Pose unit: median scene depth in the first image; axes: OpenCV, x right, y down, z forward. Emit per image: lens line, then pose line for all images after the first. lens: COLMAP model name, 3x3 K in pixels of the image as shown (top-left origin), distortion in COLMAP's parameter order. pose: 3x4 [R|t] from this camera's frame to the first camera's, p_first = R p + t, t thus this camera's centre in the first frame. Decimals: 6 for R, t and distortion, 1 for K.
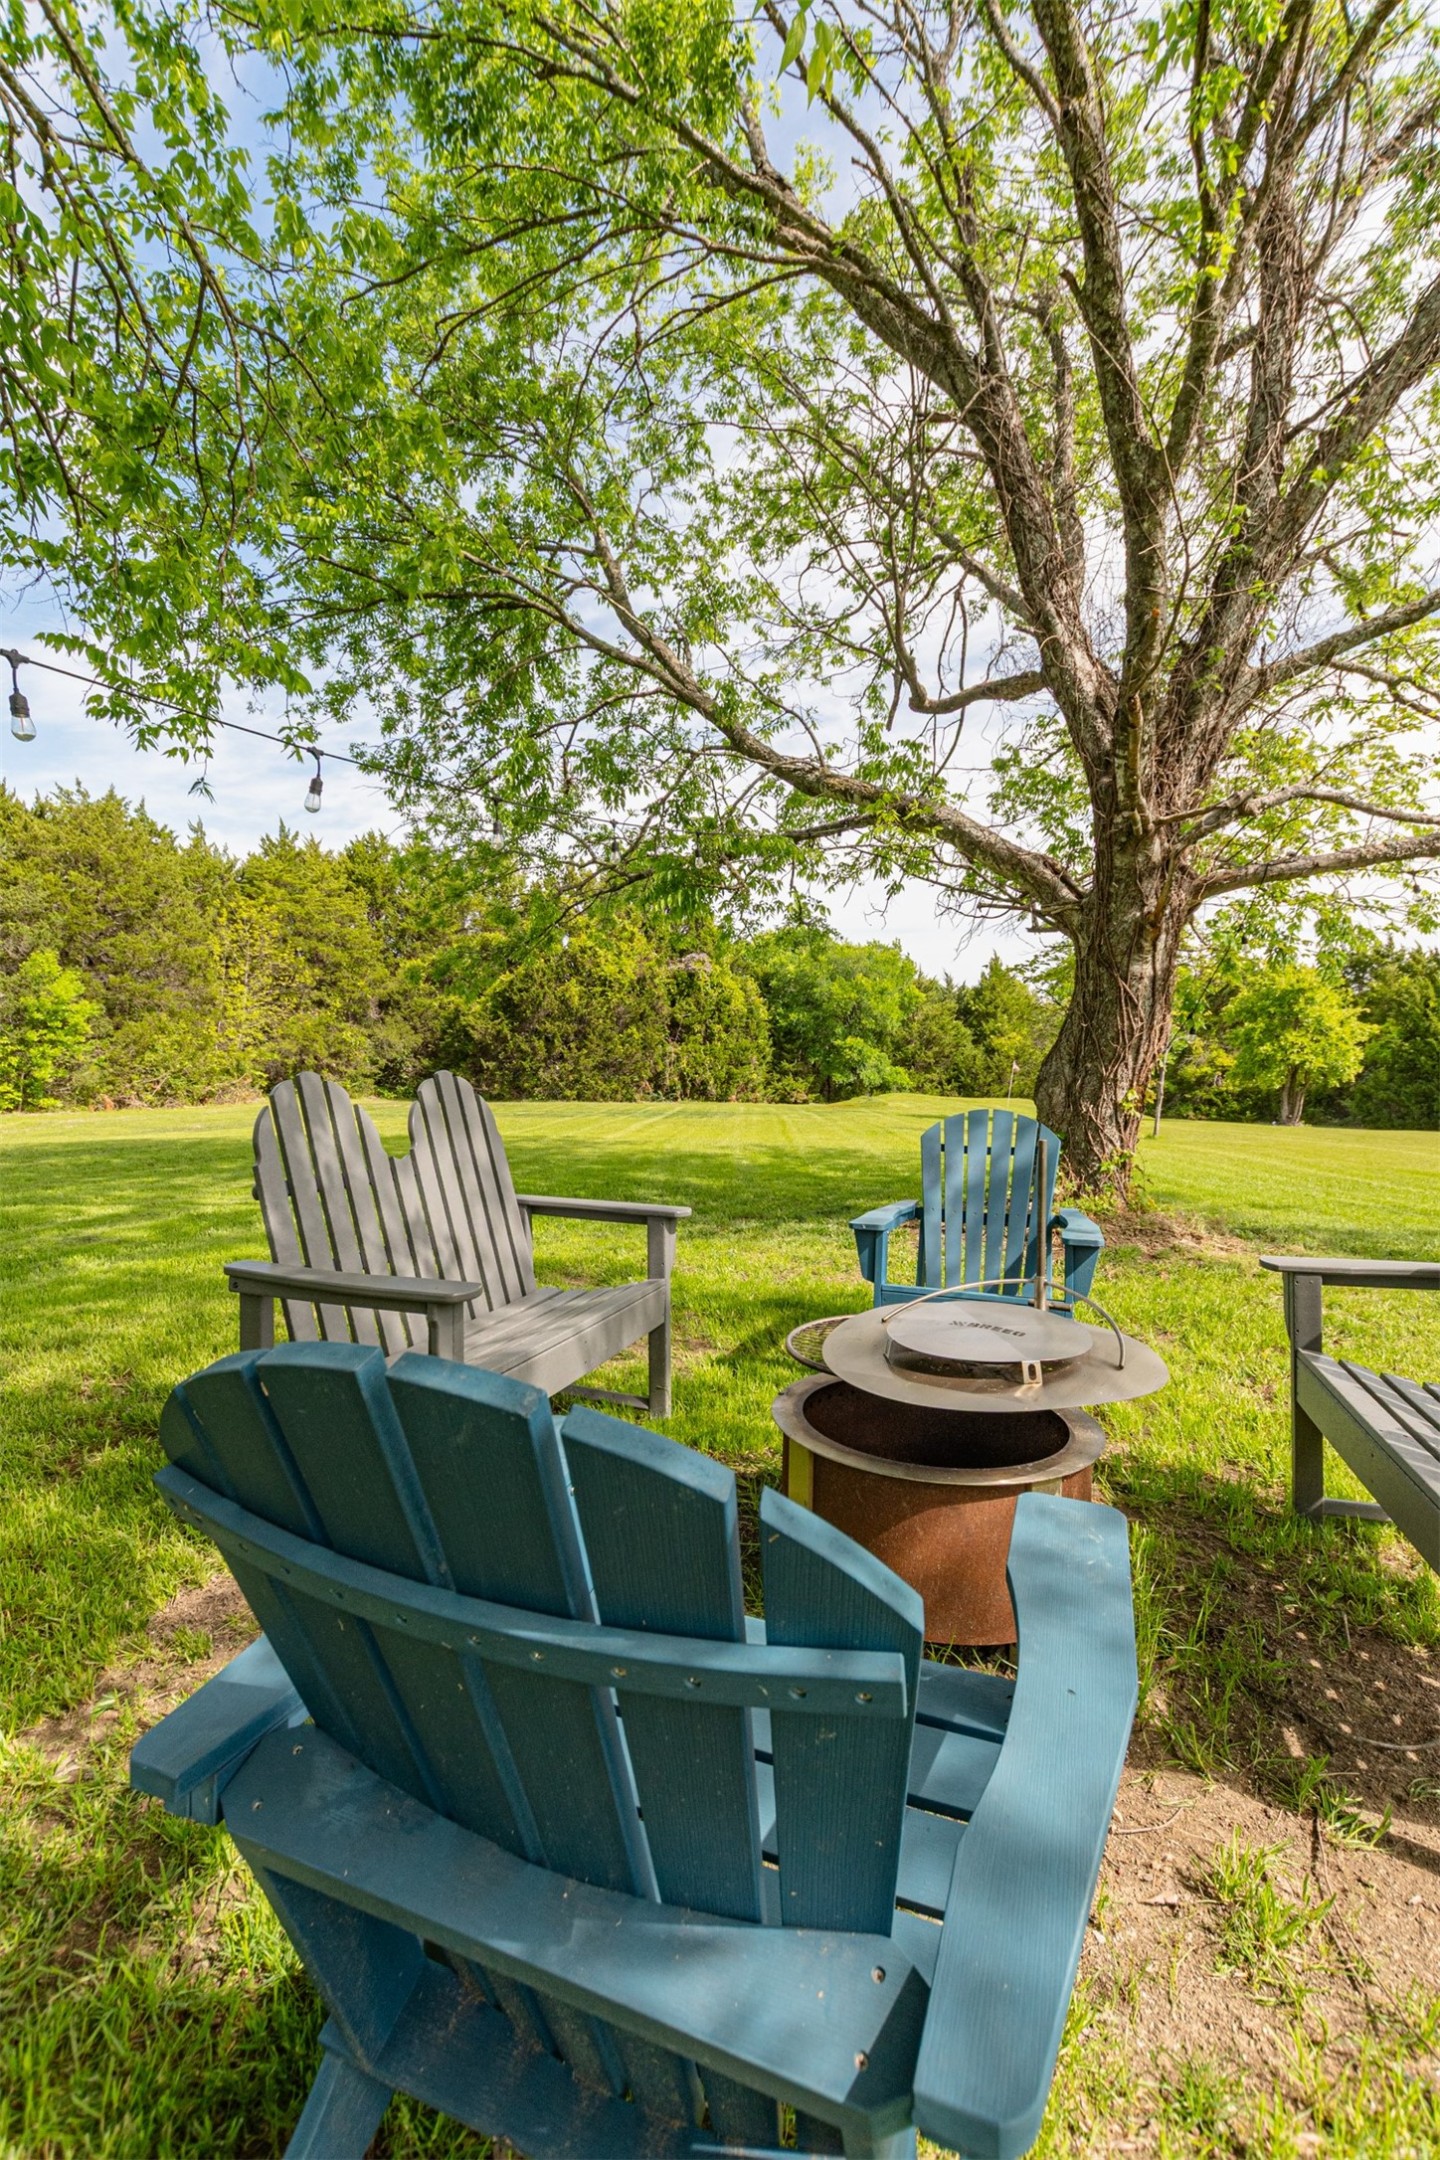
lens RADIAL K [[907.4, 0, 729.2], [0, 907.4, 1073.0], [0, 0, 1]] dist [0.007951, 0.000296]
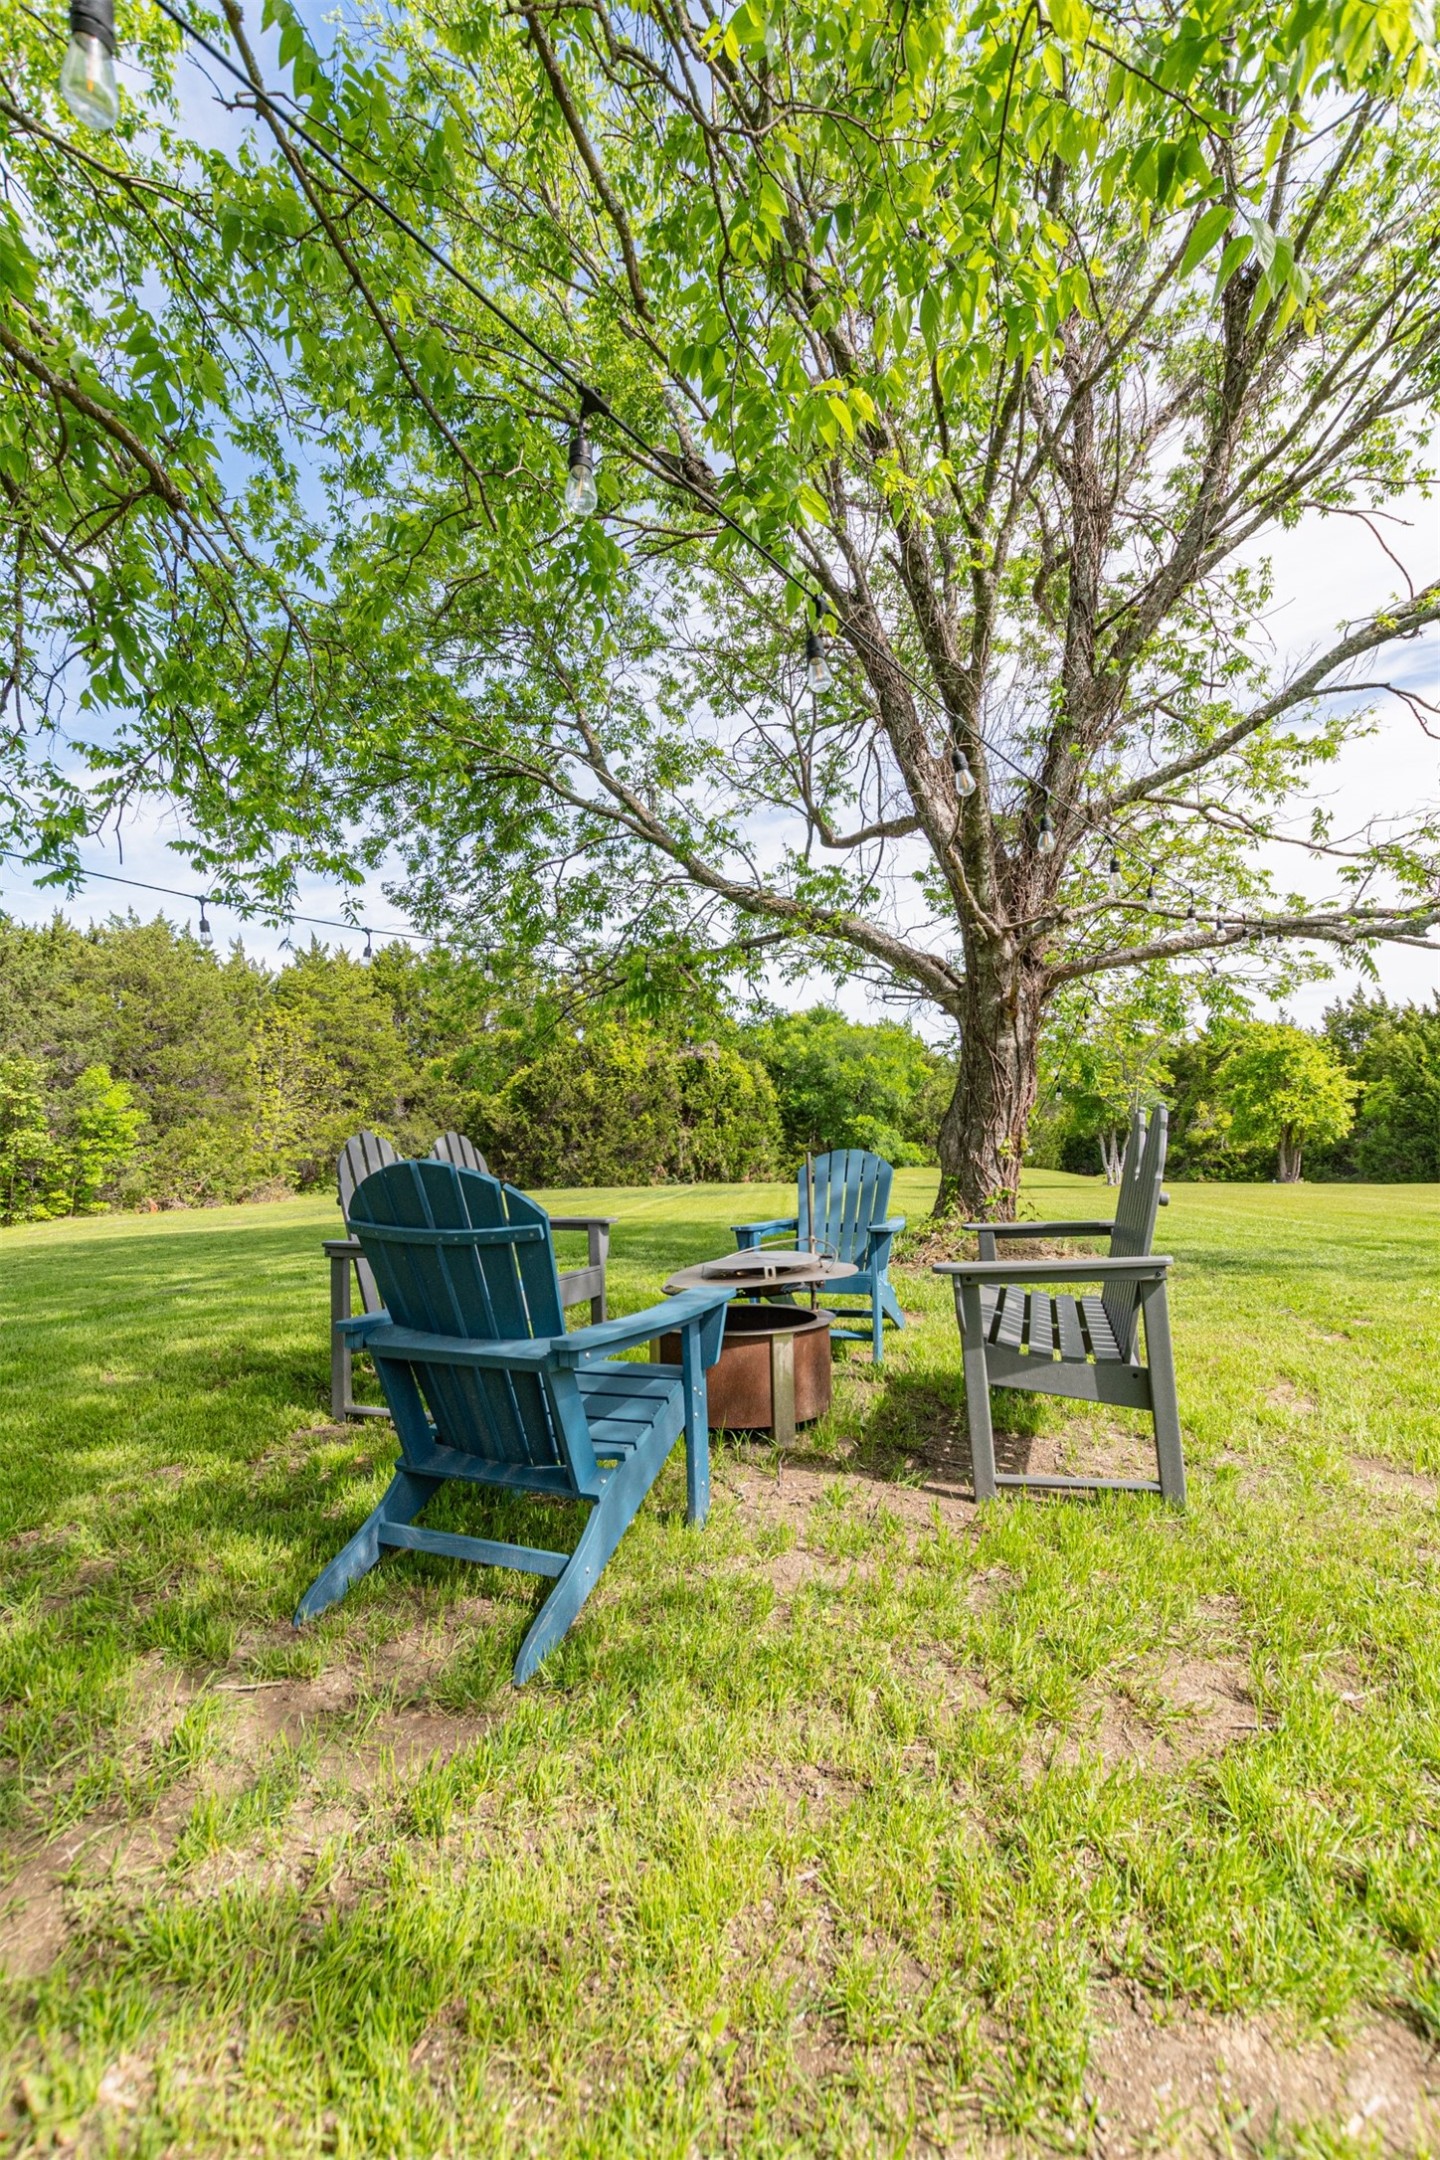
lens RADIAL K [[907.4, 0, 729.2], [0, 907.4, 1073.0], [0, 0, 1]] dist [0.007951, 0.000296]
pose [[0.998842, -0.042513, -0.022516, 0.040802], [0.040222, 0.994763, -0.093961, 0.013249], [0.026393, 0.092946, 0.995321, -0.110315]]
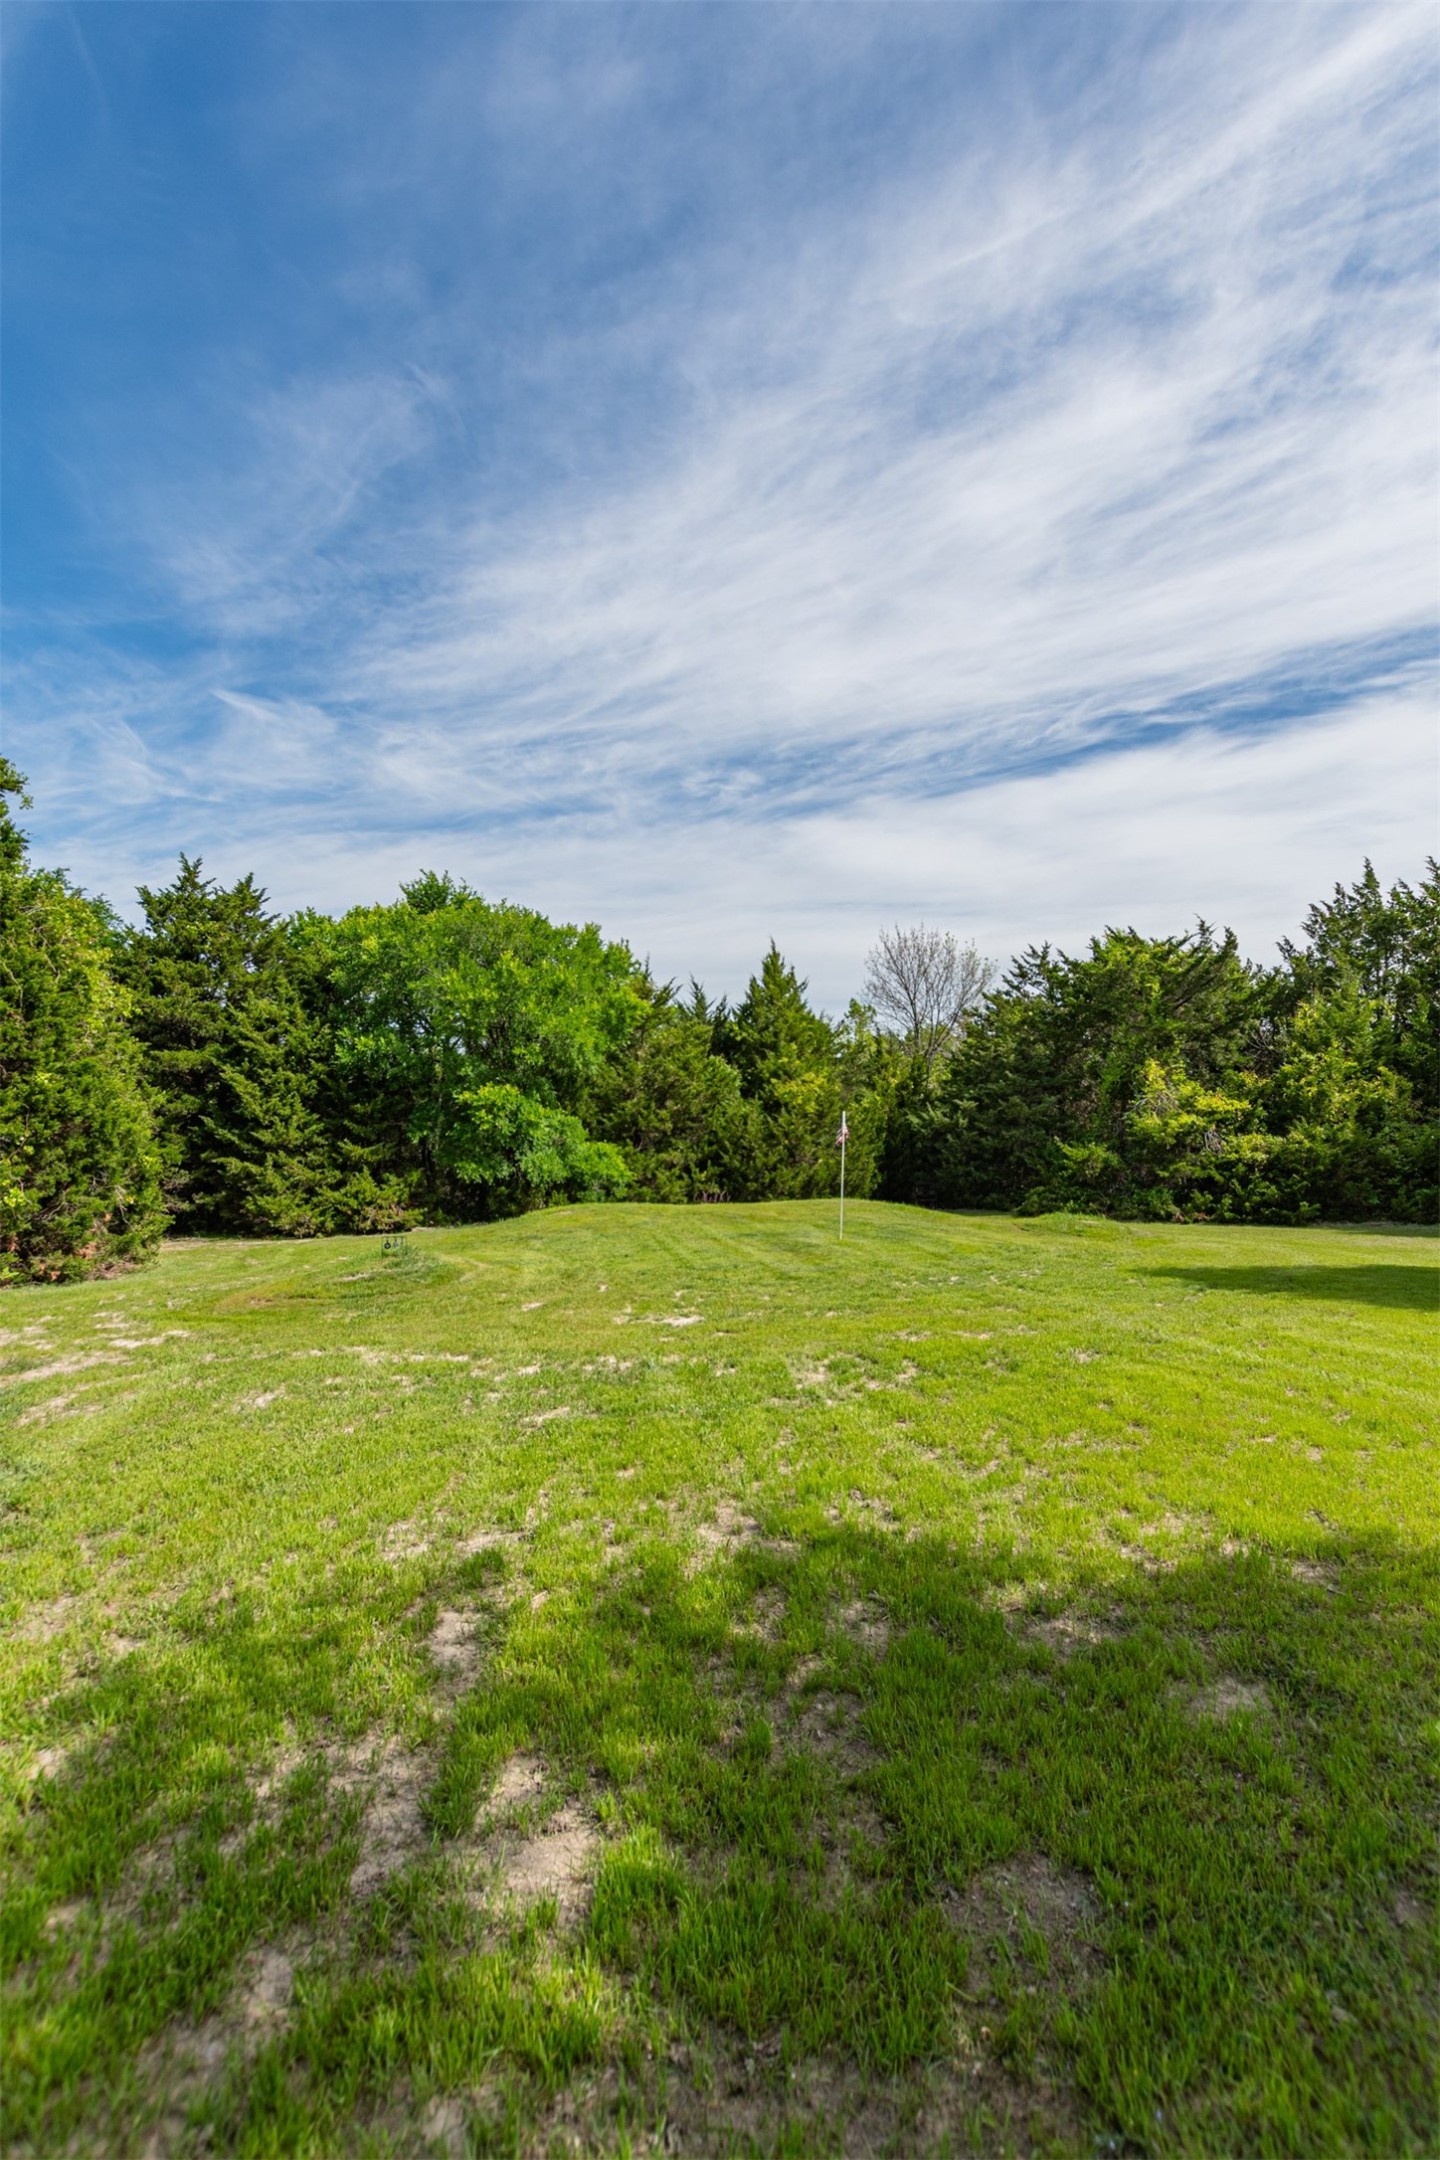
lens RADIAL K [[907.4, 0, 729.2], [0, 907.4, 1073.0], [0, 0, 1]] dist [0.007951, 0.000296]
pose [[0.970304, -0.027463, 0.240324, 0.562380], [0.048465, 0.995460, -0.081919, -0.001888], [-0.236983, 0.091134, 0.967230, 2.036588]]
